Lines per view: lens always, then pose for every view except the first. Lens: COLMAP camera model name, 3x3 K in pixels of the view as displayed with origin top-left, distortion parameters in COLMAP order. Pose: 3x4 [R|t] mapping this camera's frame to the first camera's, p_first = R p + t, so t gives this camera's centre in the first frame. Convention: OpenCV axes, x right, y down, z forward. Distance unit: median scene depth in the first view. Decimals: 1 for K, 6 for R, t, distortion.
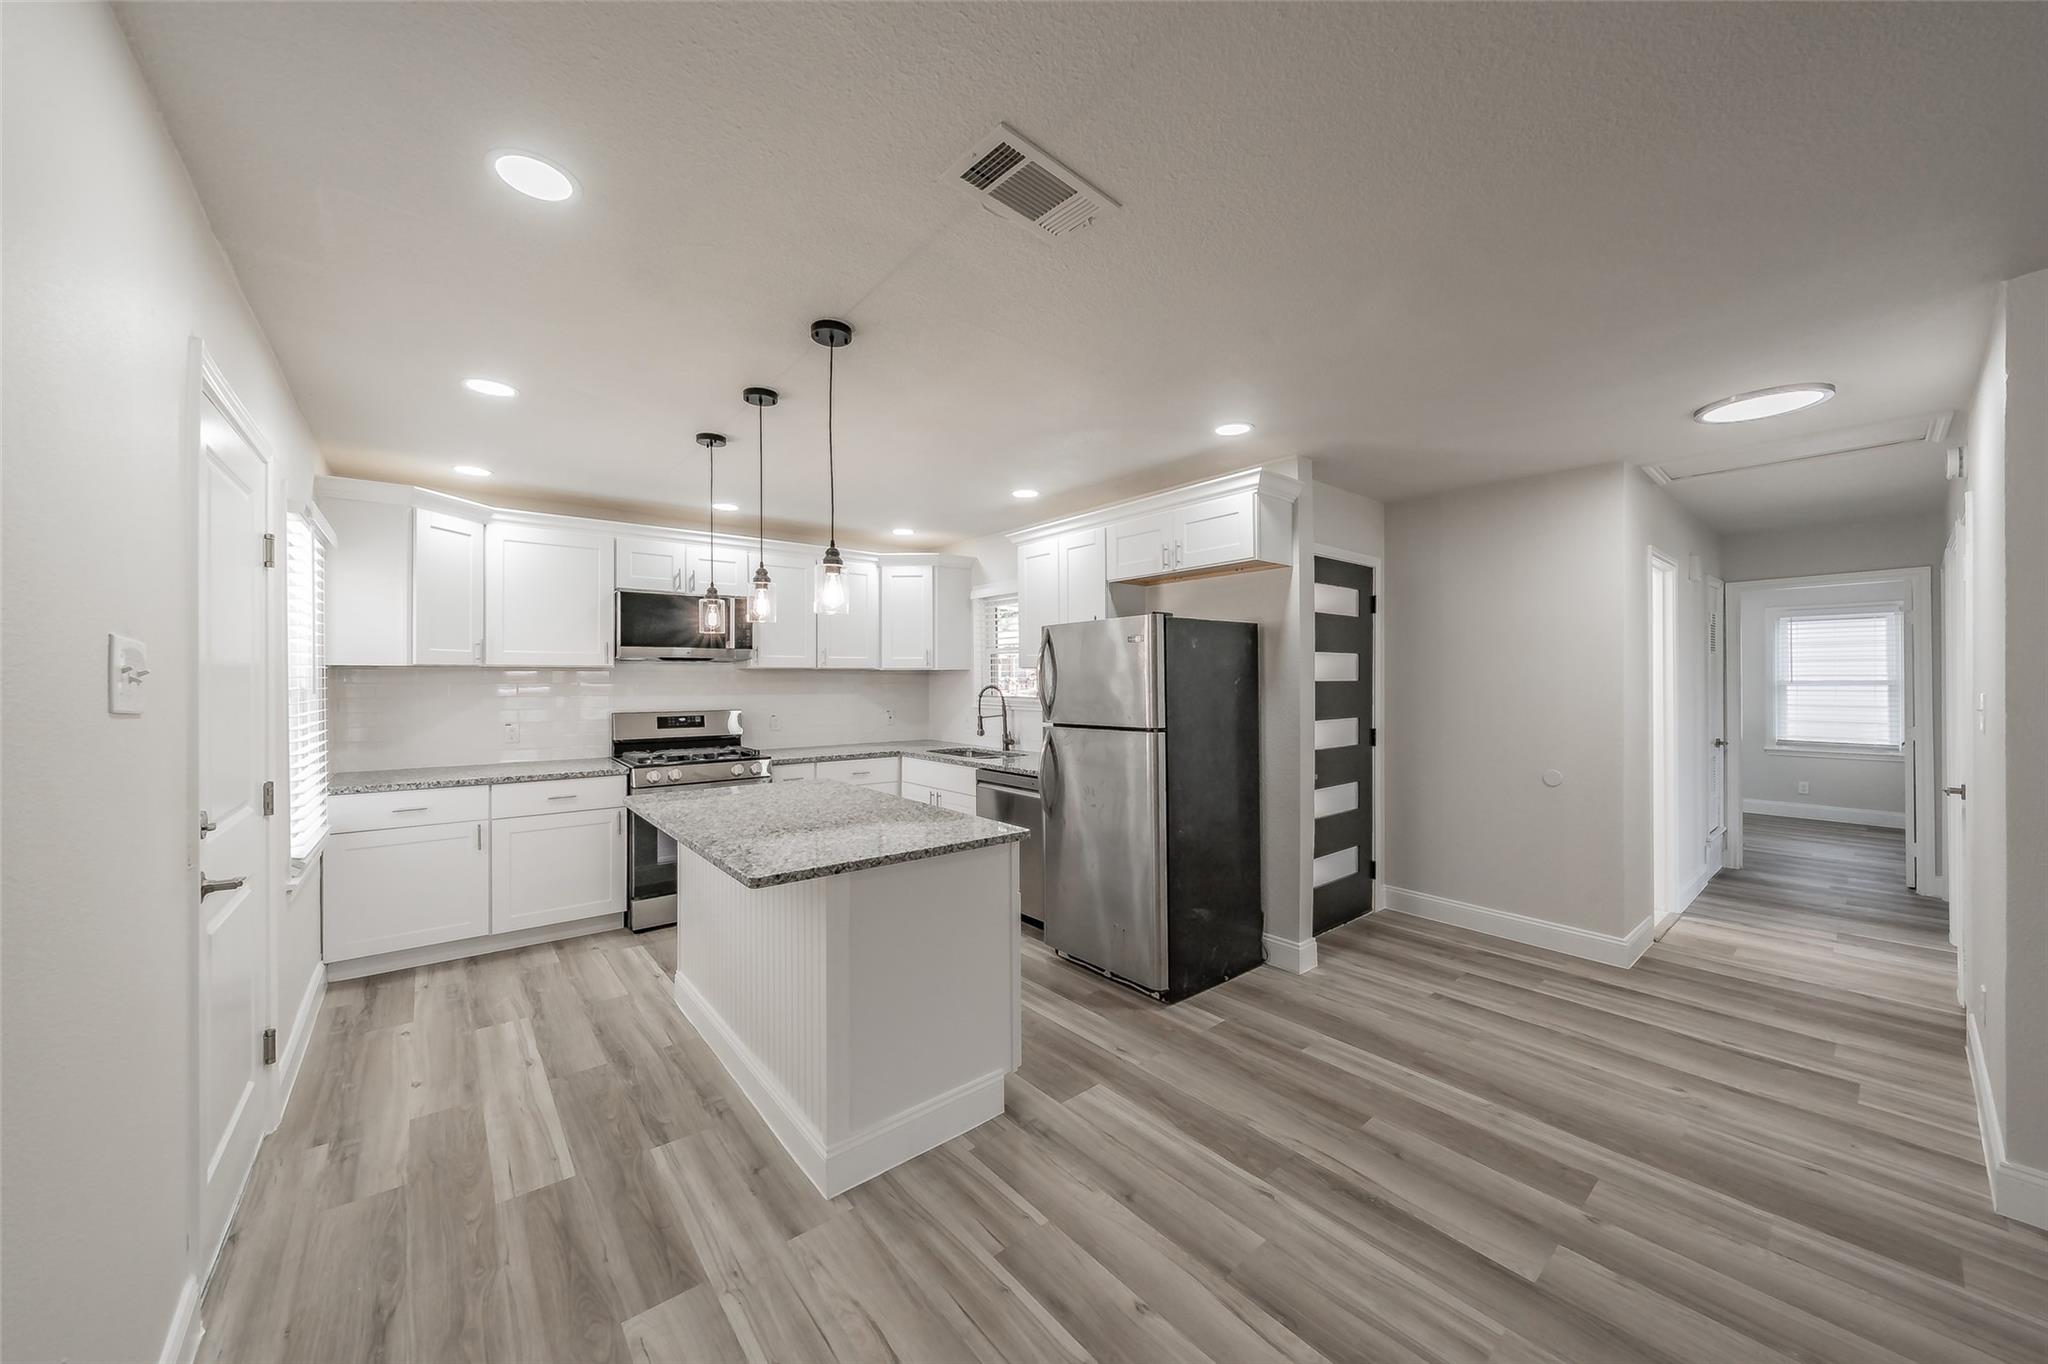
lens RADIAL K [[770.1, 0, 1036.3], [0, 770.1, 679.6], [0, 0, 1]] dist [0.000255, 0.000219]
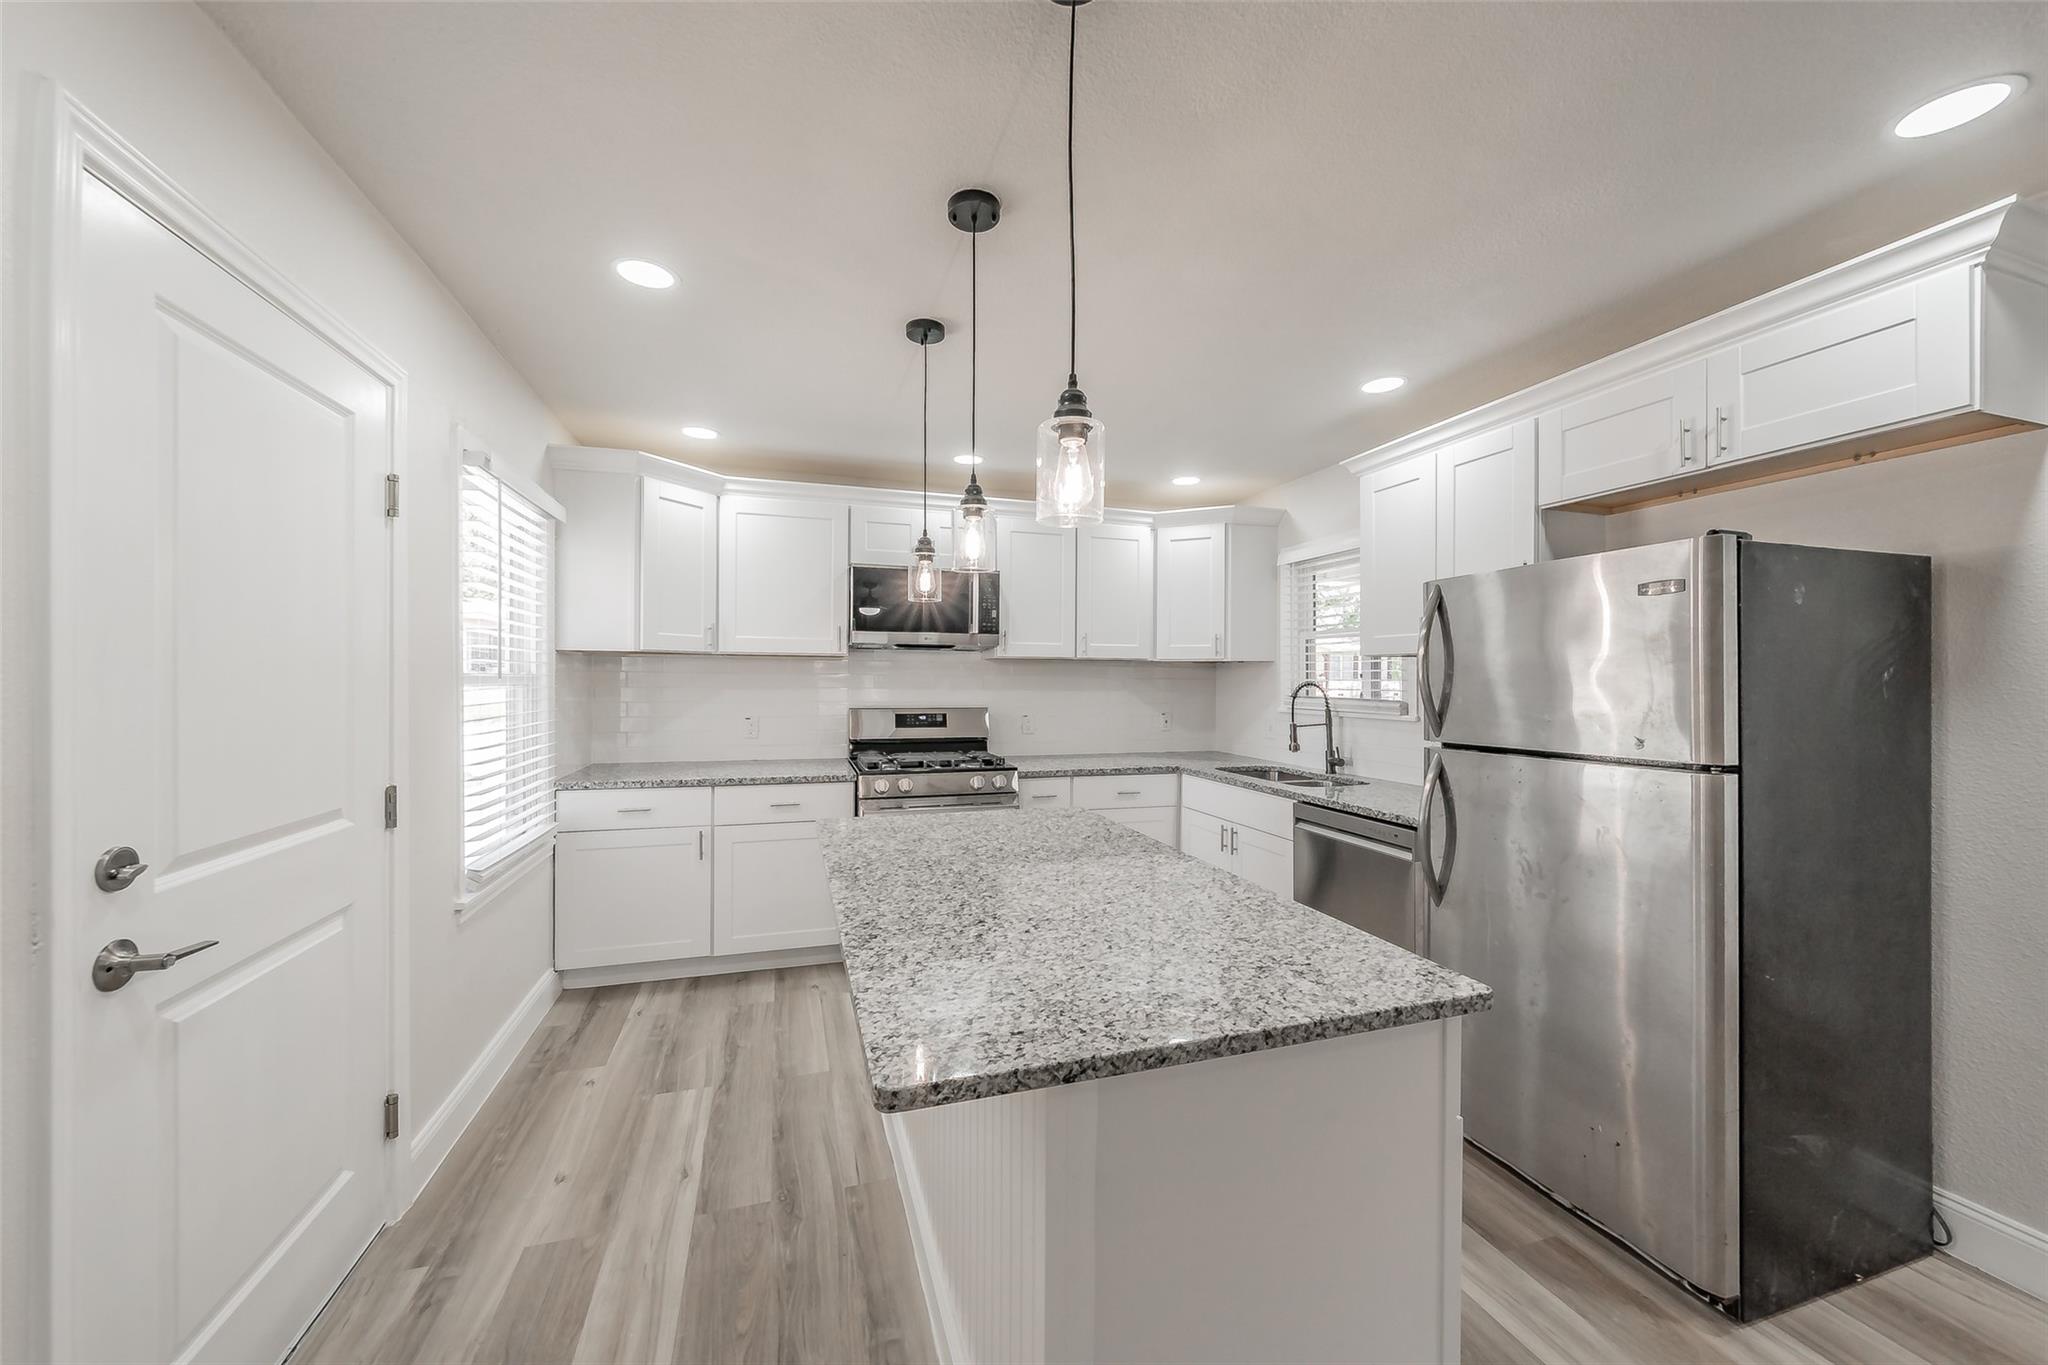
lens RADIAL K [[718.7, 0, 1002.7], [0, 718.7, 681.1], [0, 0, 1]] dist [-0.001729, 0.000042]
pose [[0.920661, 0.008995, -0.390260, -0.084793], [-0.009146, 0.999957, 0.001470, 0.011878], [0.390257, 0.002216, 0.920703, 0.381032]]
